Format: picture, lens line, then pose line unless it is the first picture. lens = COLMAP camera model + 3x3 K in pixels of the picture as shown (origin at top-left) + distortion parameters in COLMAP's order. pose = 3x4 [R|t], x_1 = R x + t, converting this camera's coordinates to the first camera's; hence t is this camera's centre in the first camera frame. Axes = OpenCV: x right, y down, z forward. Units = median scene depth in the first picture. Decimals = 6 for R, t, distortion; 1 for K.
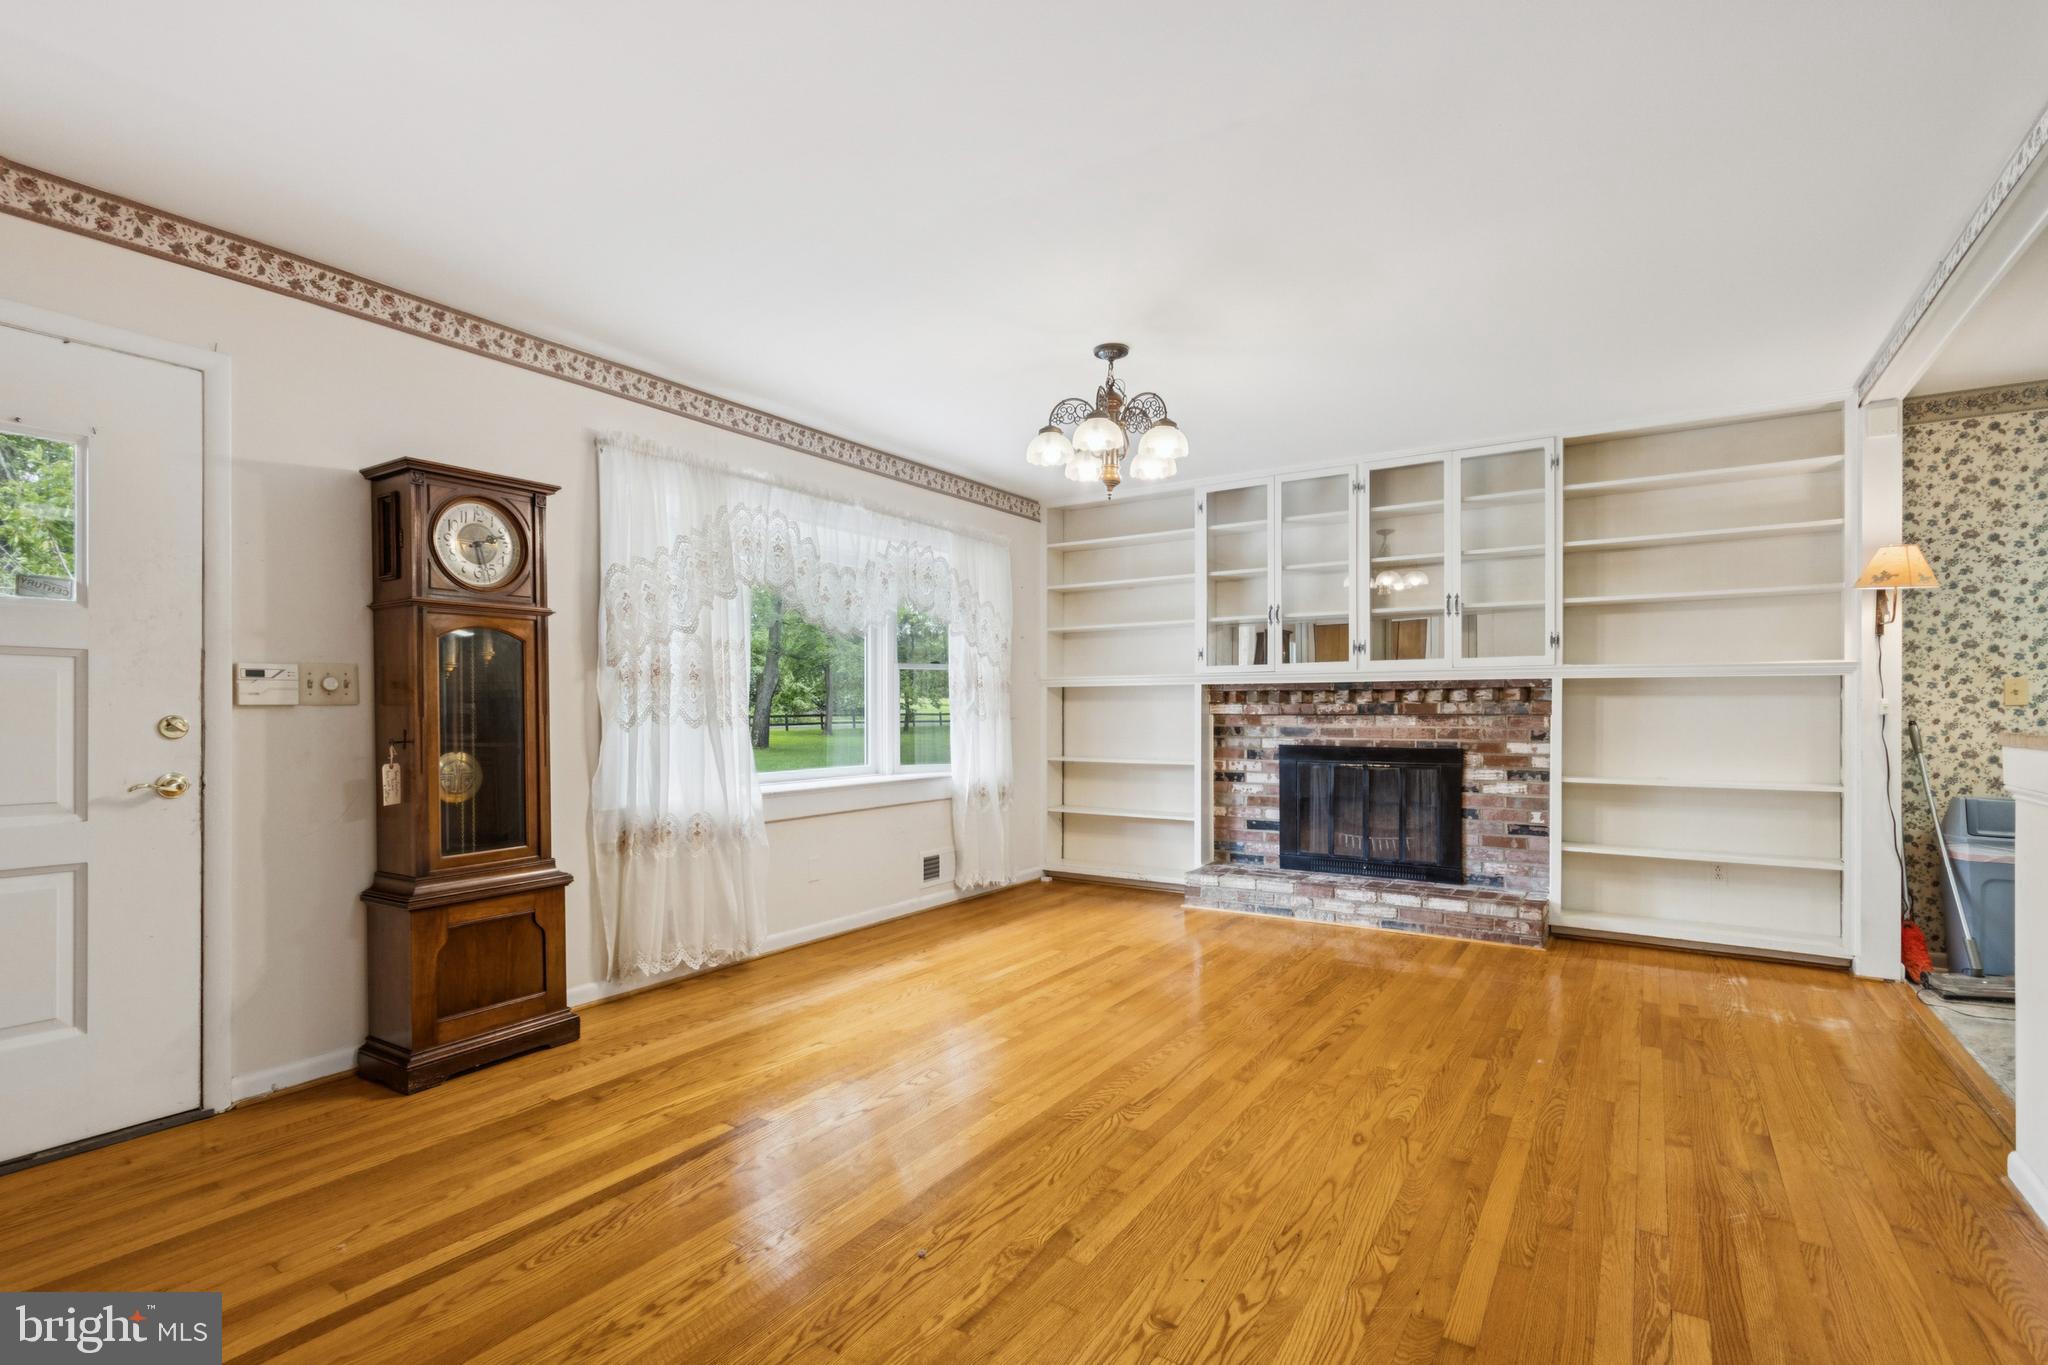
lens RADIAL K [[963.9, 0, 1022.9], [0, 963.9, 705.9], [0, 0, 1]] dist [0.006607, 0.000482]
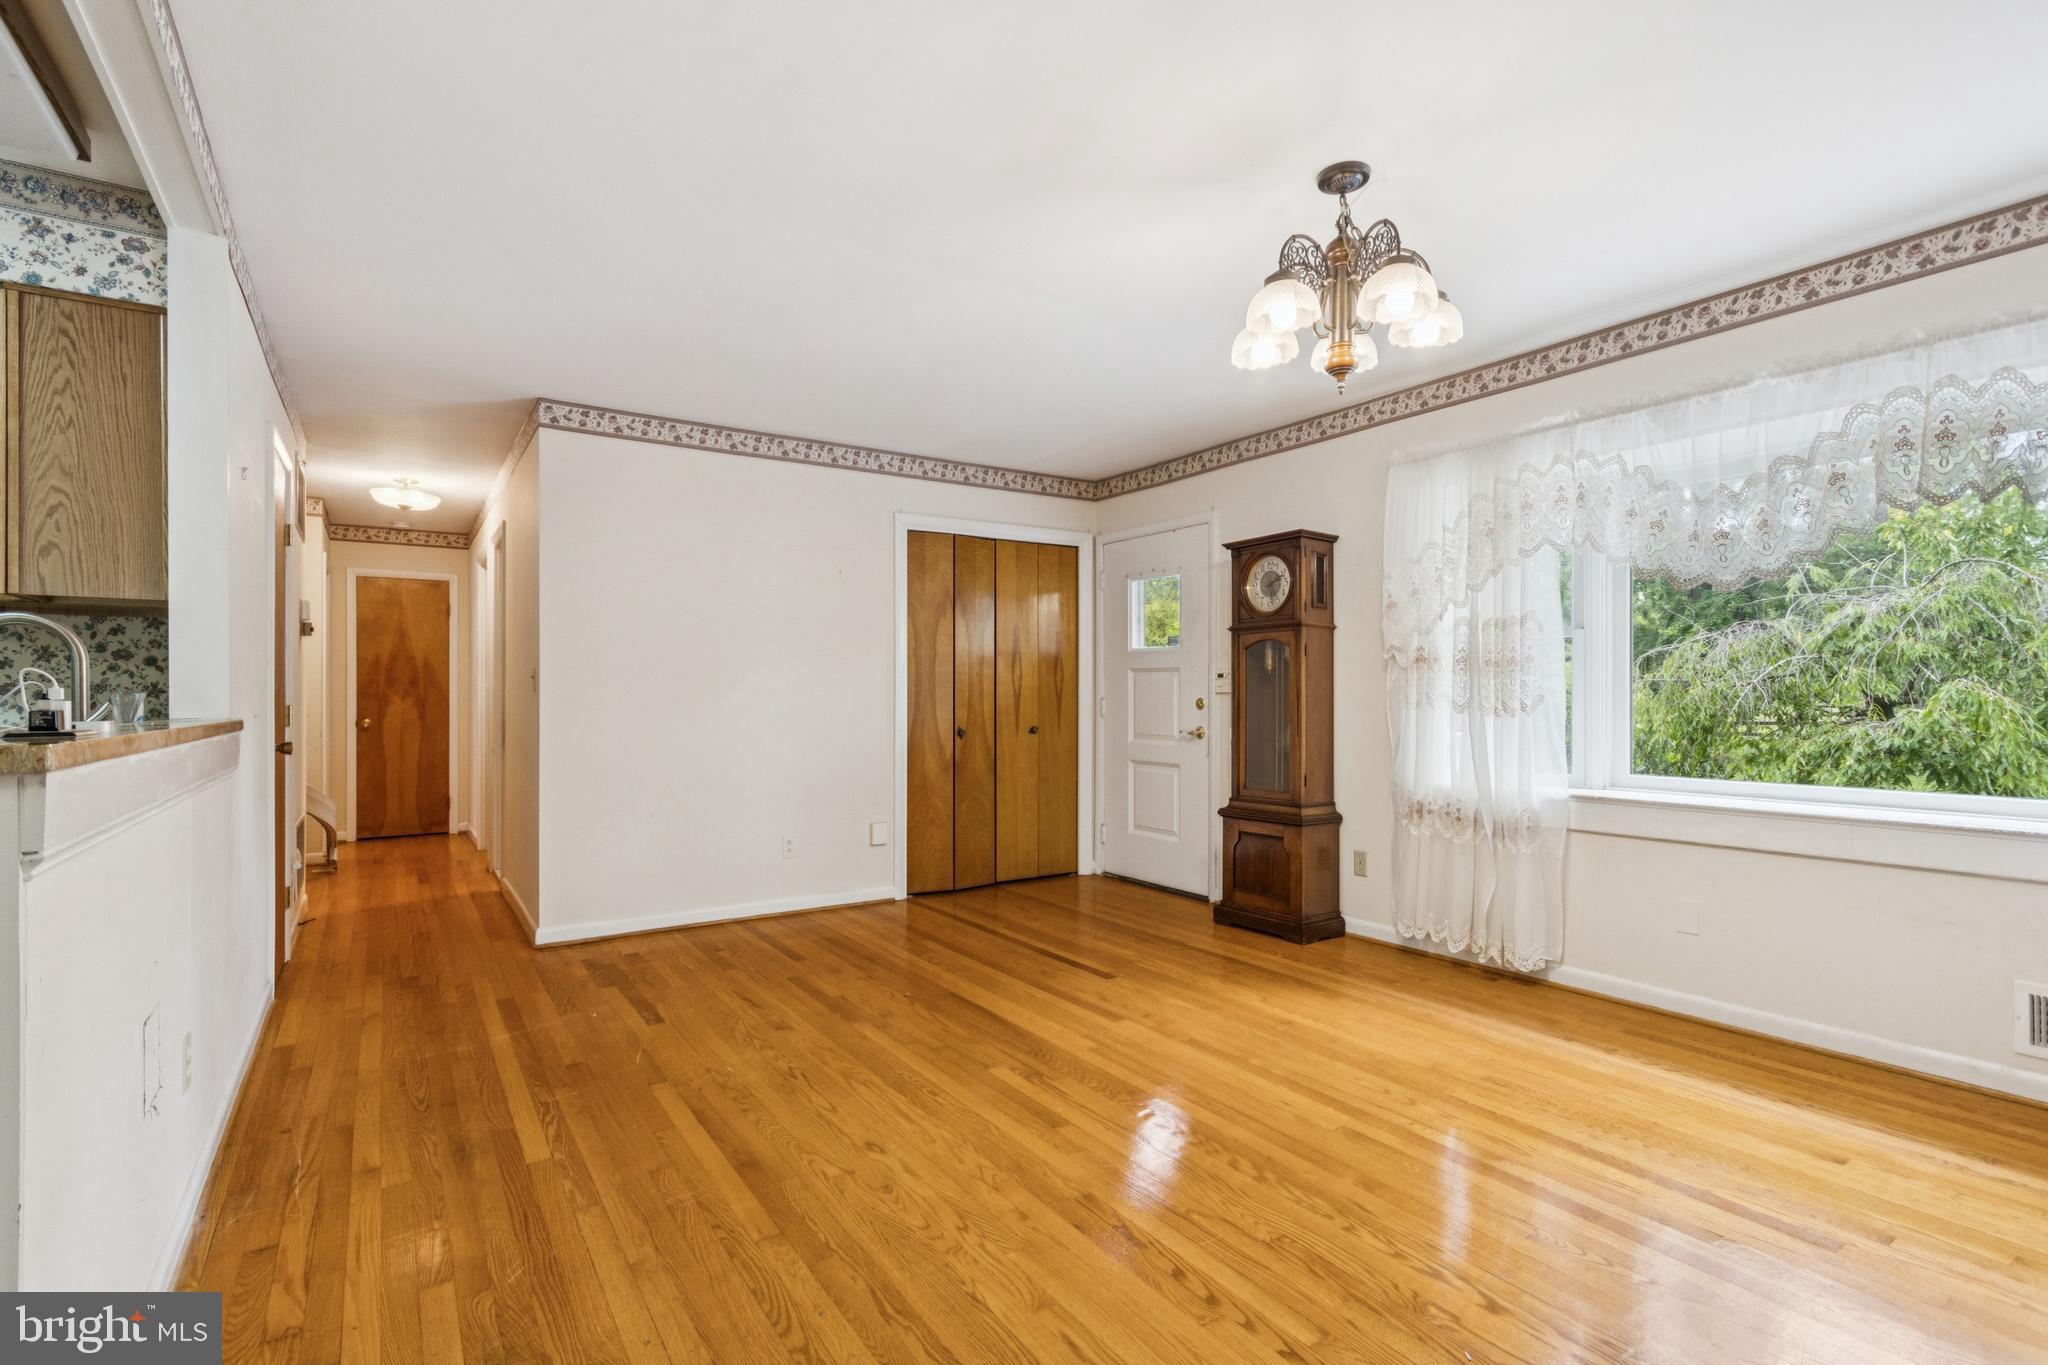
lens RADIAL K [[963.9, 0, 1023.7], [0, 963.9, 689.0], [0, 0, 1]] dist [0.006607, 0.000482]
pose [[-0.401111, -0.008042, -0.915994, 0.955731], [0.005381, 0.999924, -0.011136, 0.008676], [0.916014, -0.009396, -0.401037, 1.250605]]
